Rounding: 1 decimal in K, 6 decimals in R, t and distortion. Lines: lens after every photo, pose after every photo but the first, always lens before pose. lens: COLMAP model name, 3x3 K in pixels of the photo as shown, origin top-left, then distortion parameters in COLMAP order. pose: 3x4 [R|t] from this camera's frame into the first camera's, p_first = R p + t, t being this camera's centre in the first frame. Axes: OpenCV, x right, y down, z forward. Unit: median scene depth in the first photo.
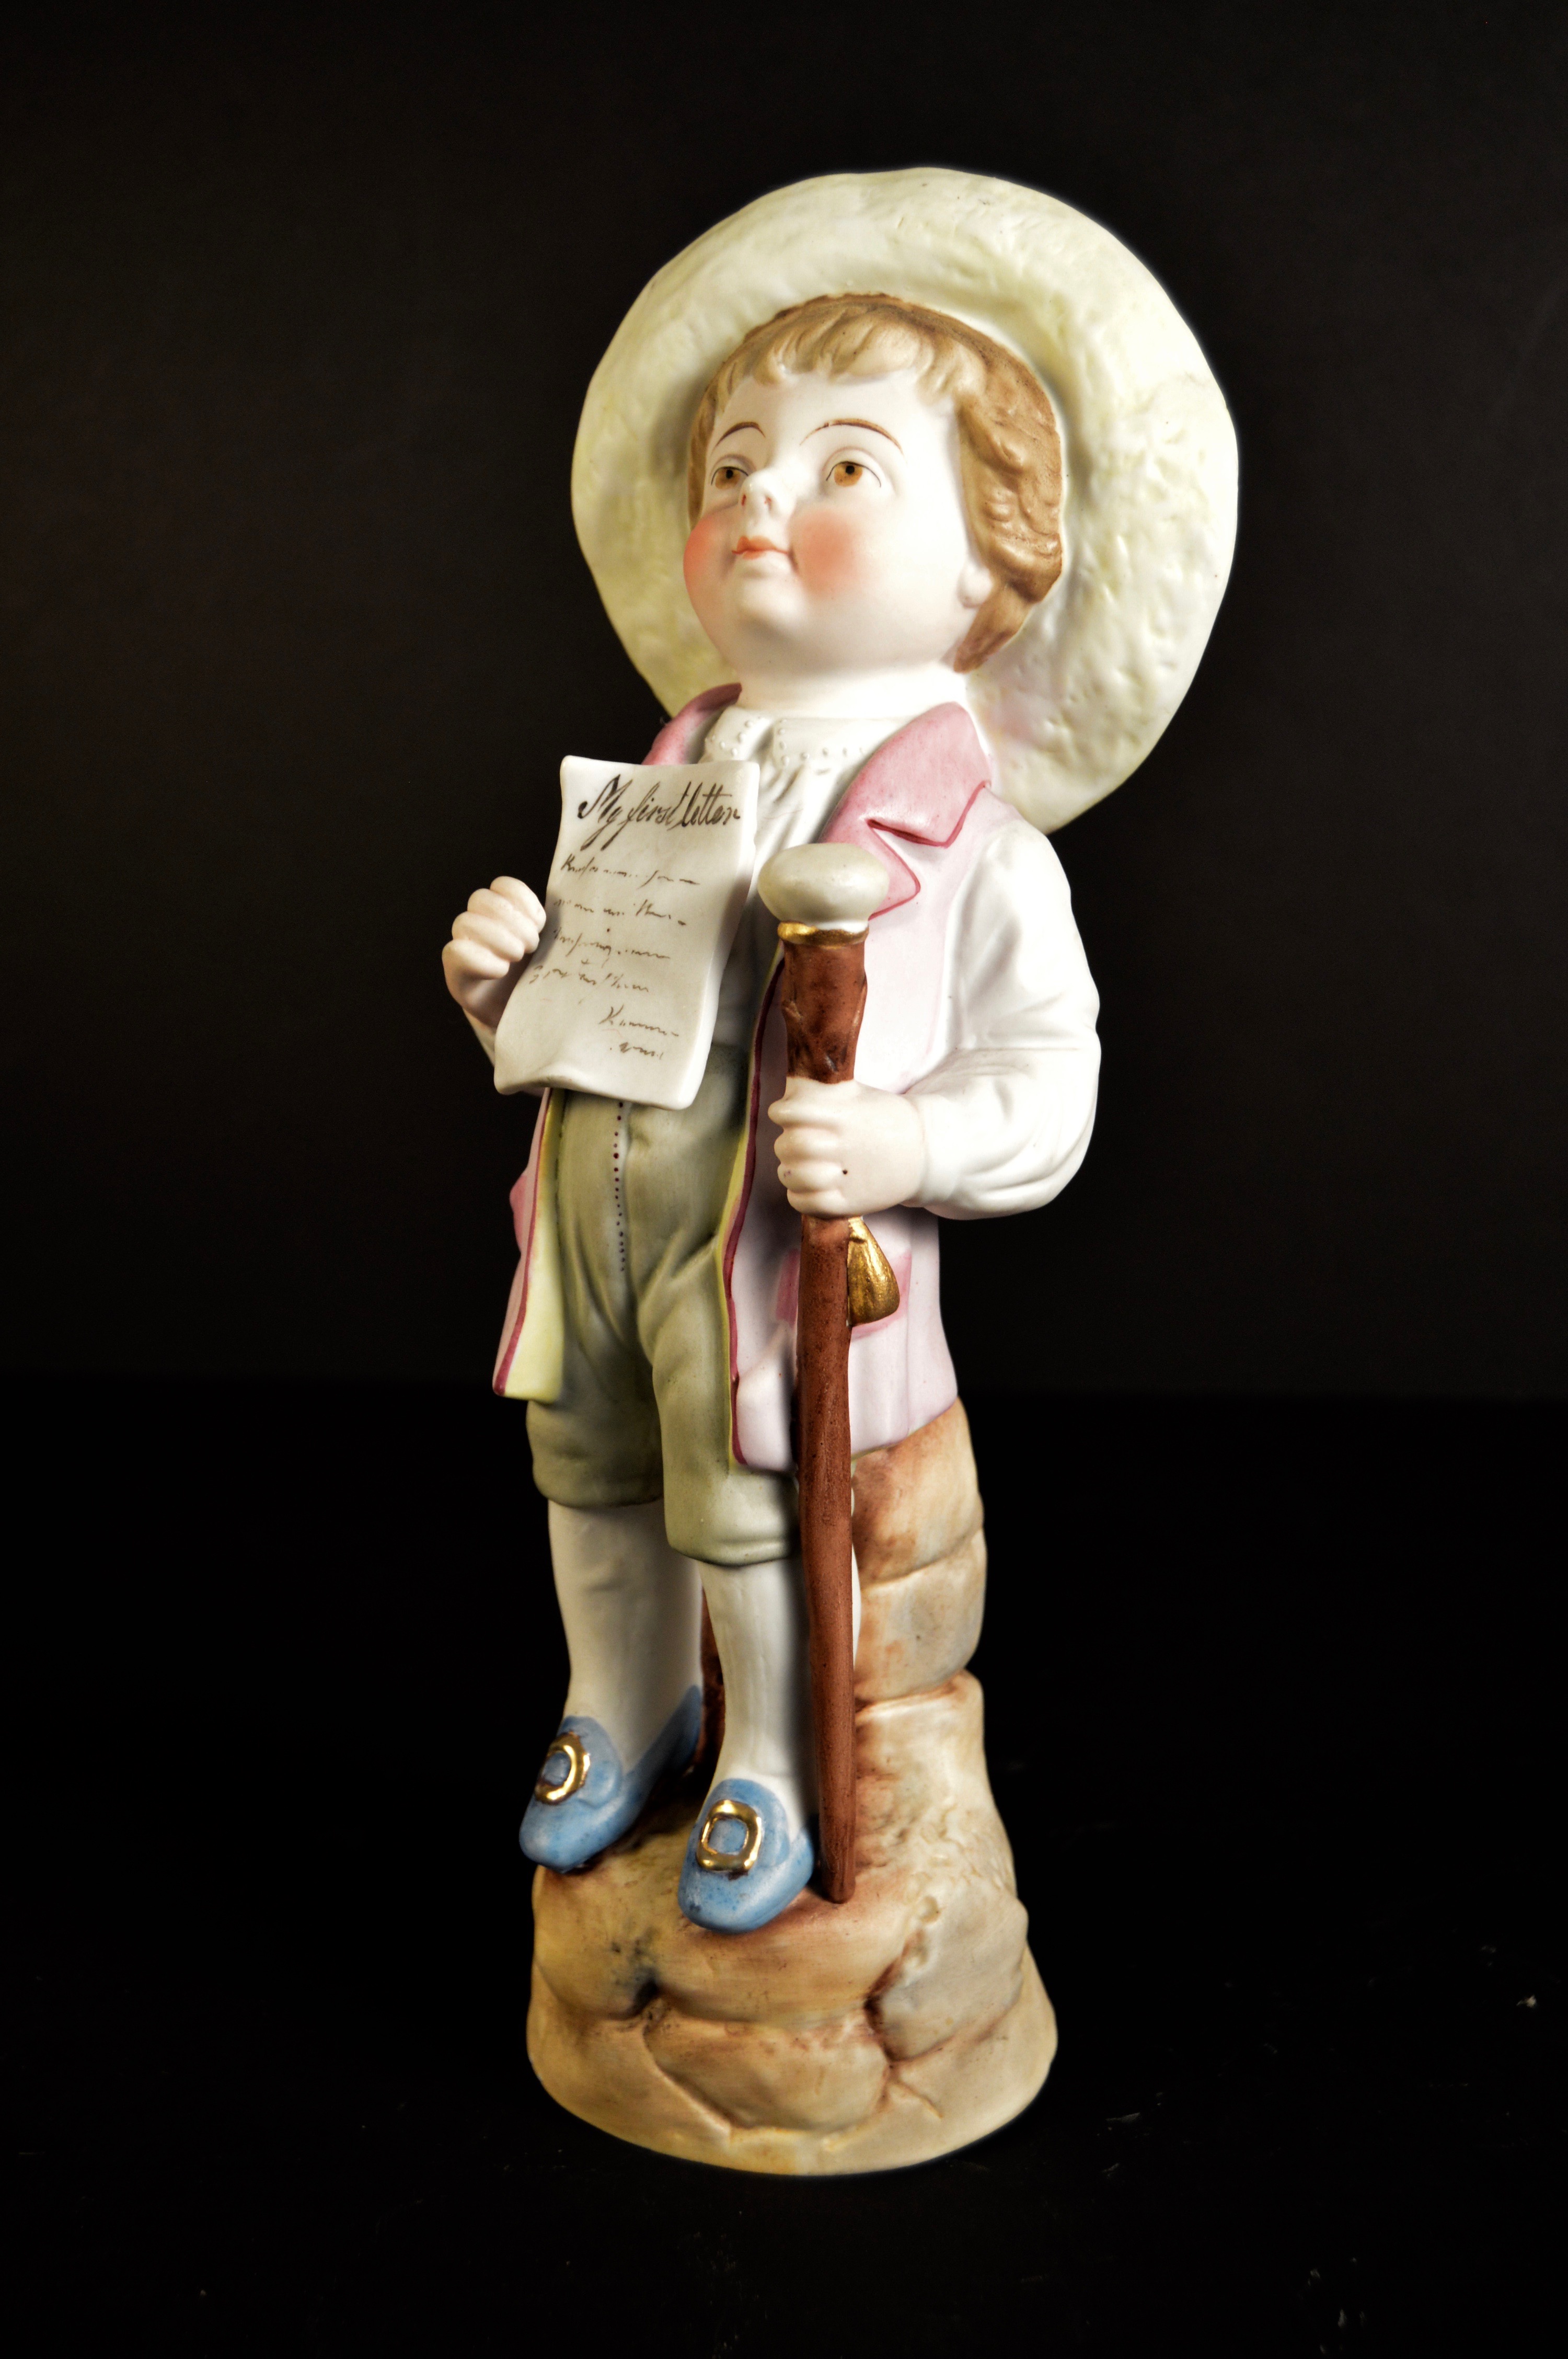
lens RADIAL K [[2743.5, 0, 784.0], [0, 2743.5, 1179.5], [0, 0, 1]] dist [-0.022943, -0.034688]
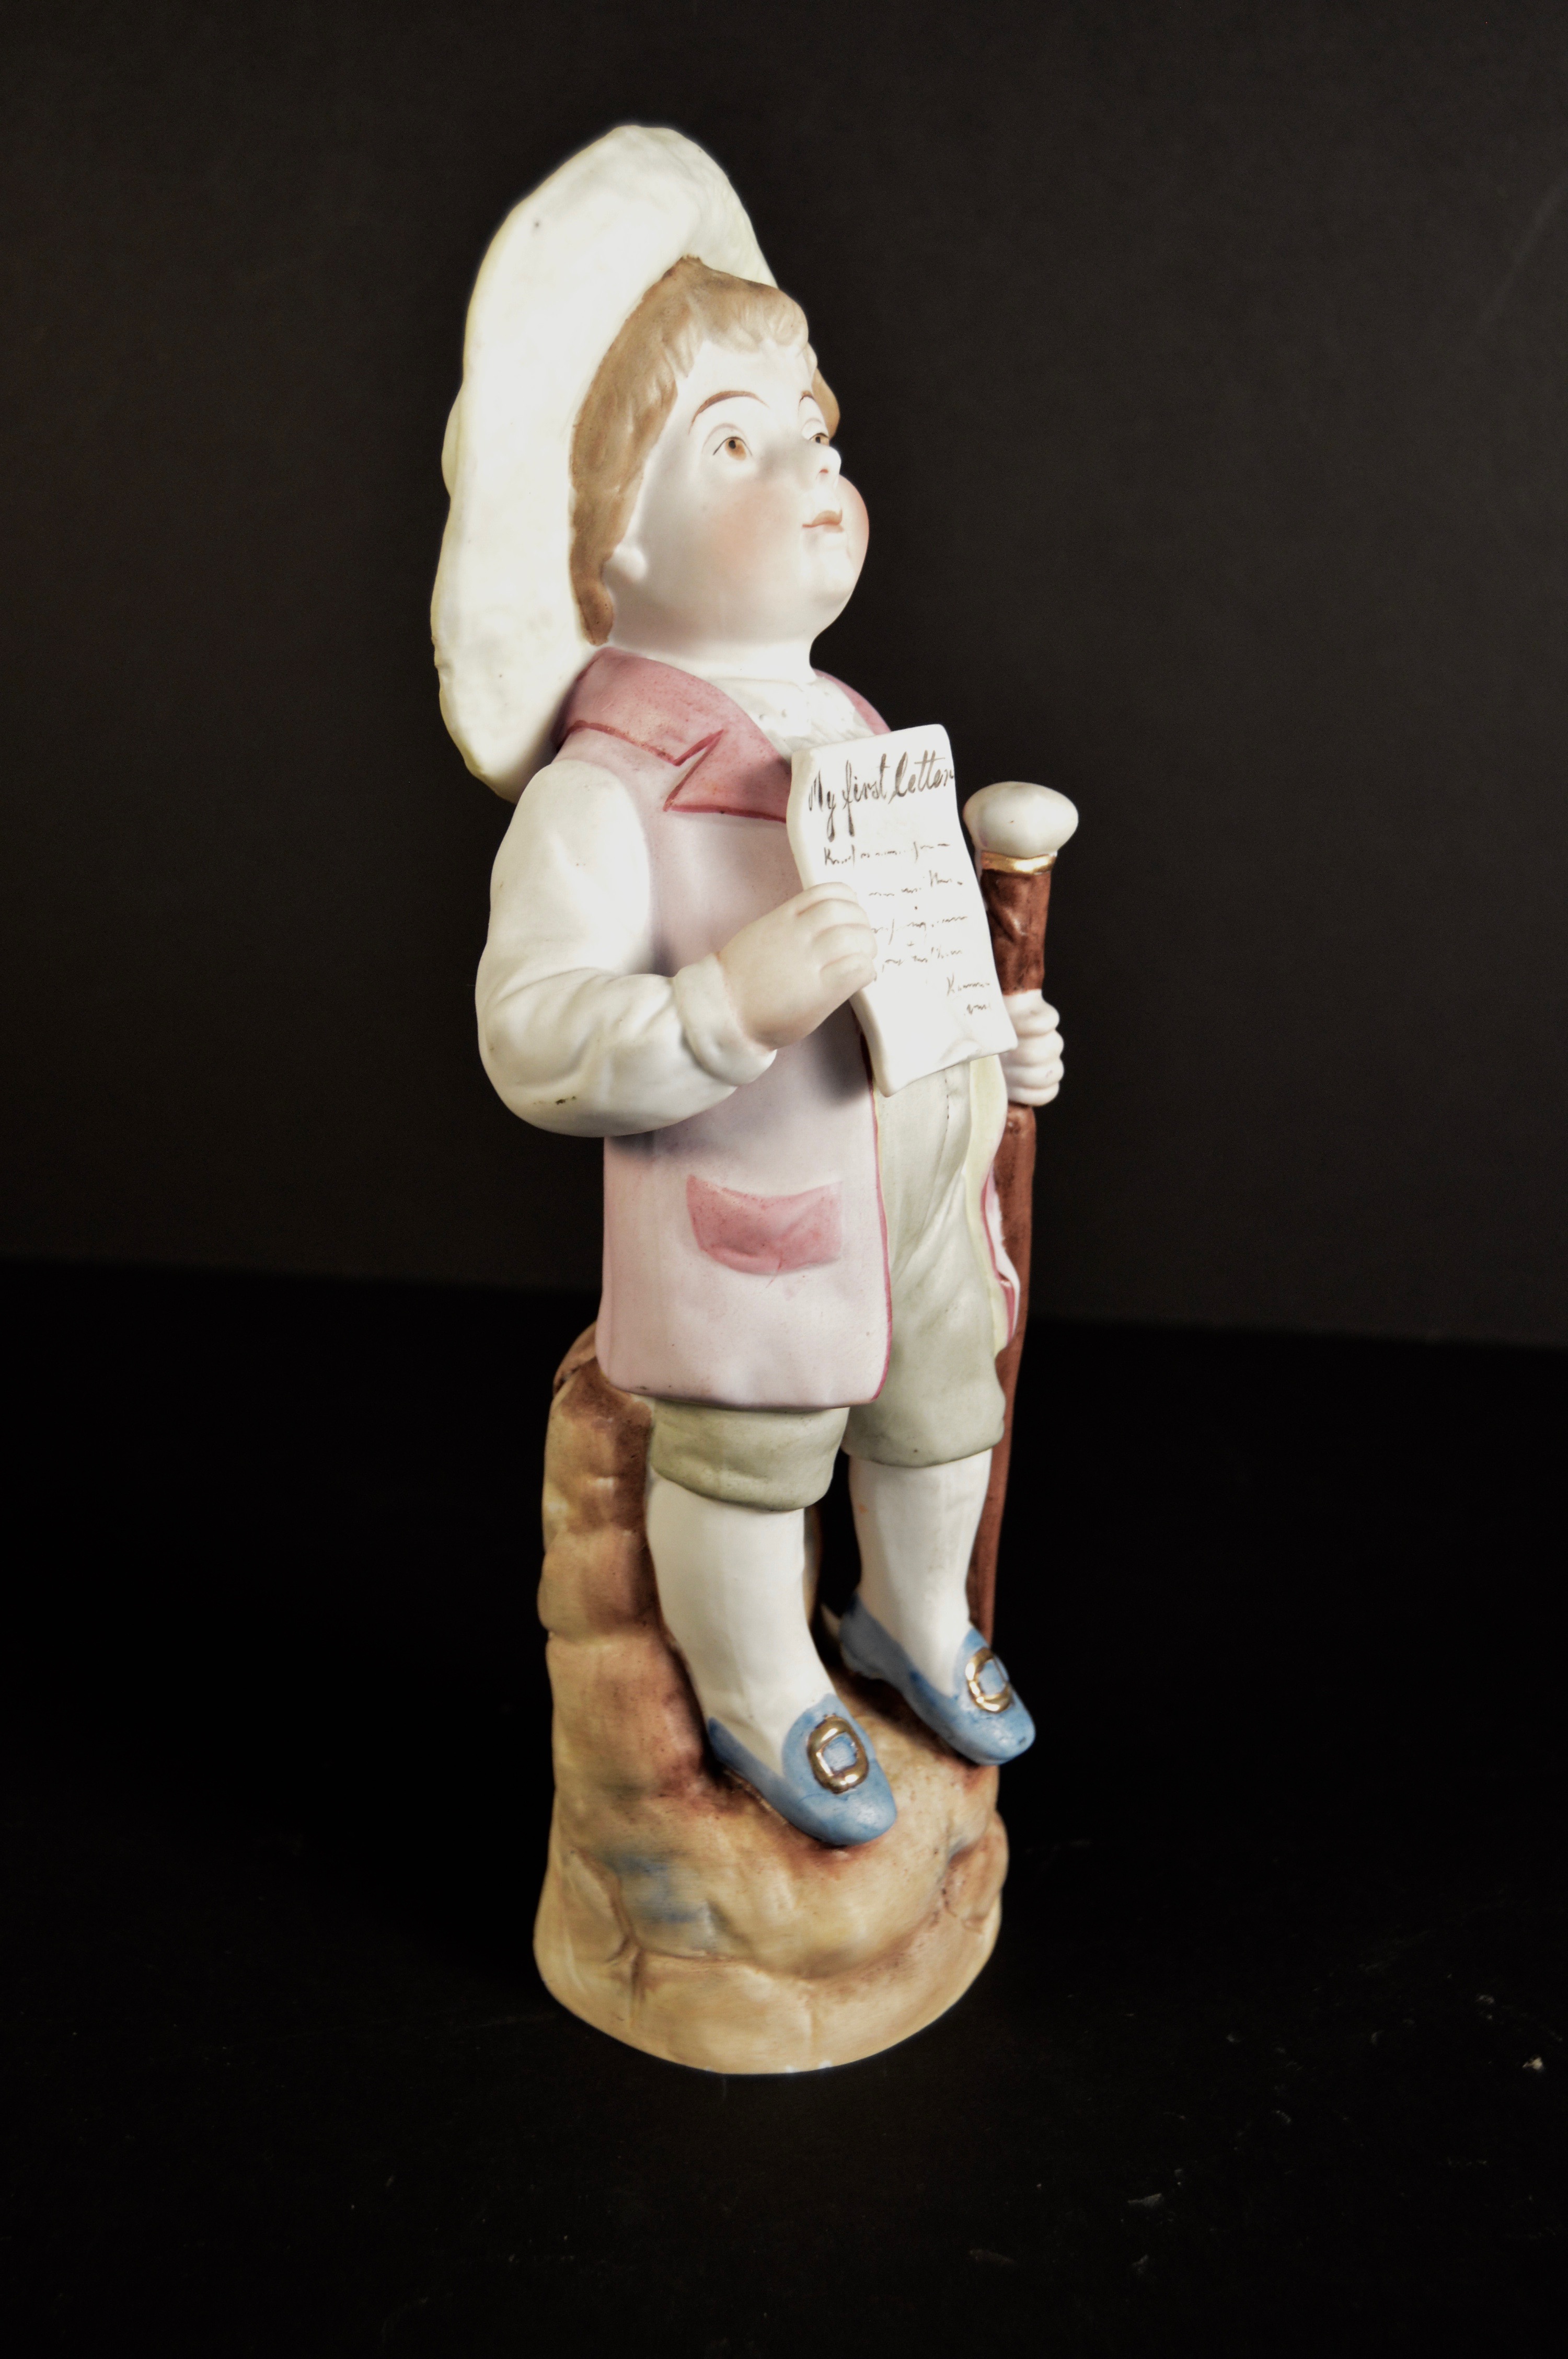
lens RADIAL K [[2743.5, 0, 784.0], [0, 2743.5, 1179.5], [0, 0, 1]] dist [-0.022943, -0.034688]
pose [[0.061529, -0.287816, 0.955707, -1.036536], [0.198017, 0.942008, 0.270942, -0.272834], [-0.978265, 0.172576, 0.114953, 0.918735]]
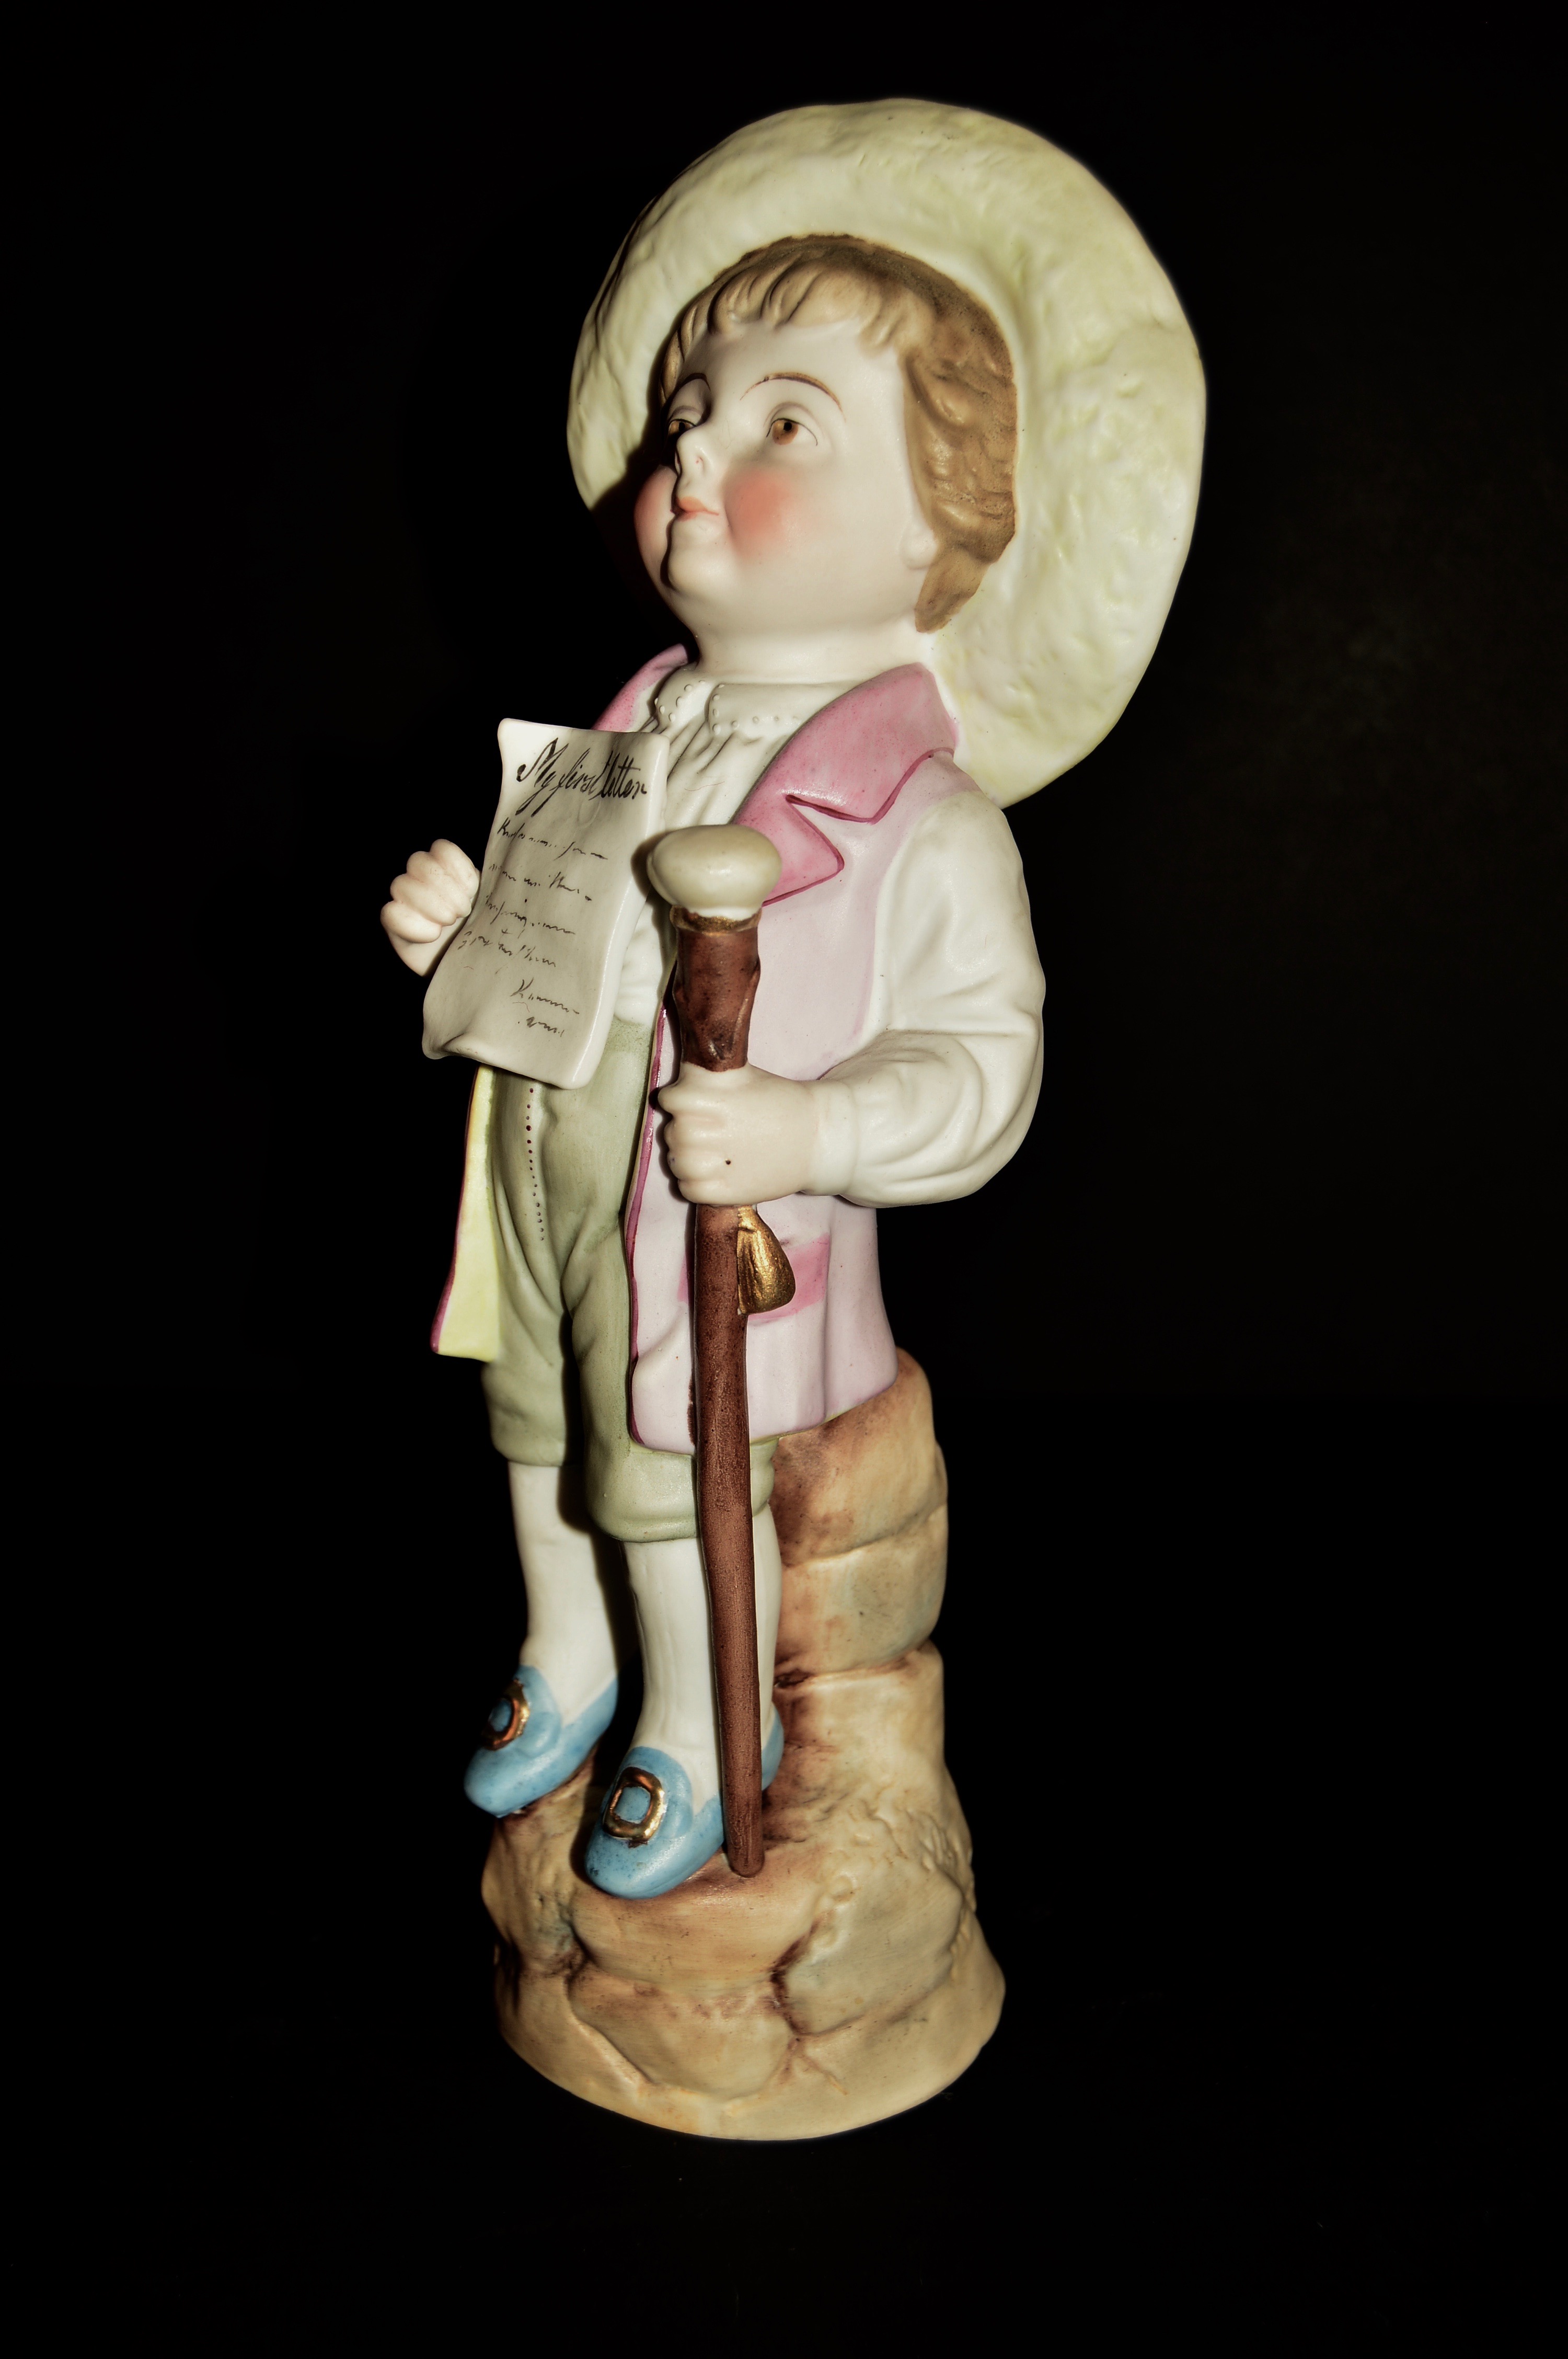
lens RADIAL K [[2743.5, 0, 784.0], [0, 2743.5, 1179.5], [0, 0, 1]] dist [-0.022943, -0.034688]
pose [[0.983910, 0.048133, -0.172058, 0.196425], [-0.036159, 0.996744, 0.072063, -0.063236], [0.174967, -0.064682, 0.982447, 0.036348]]
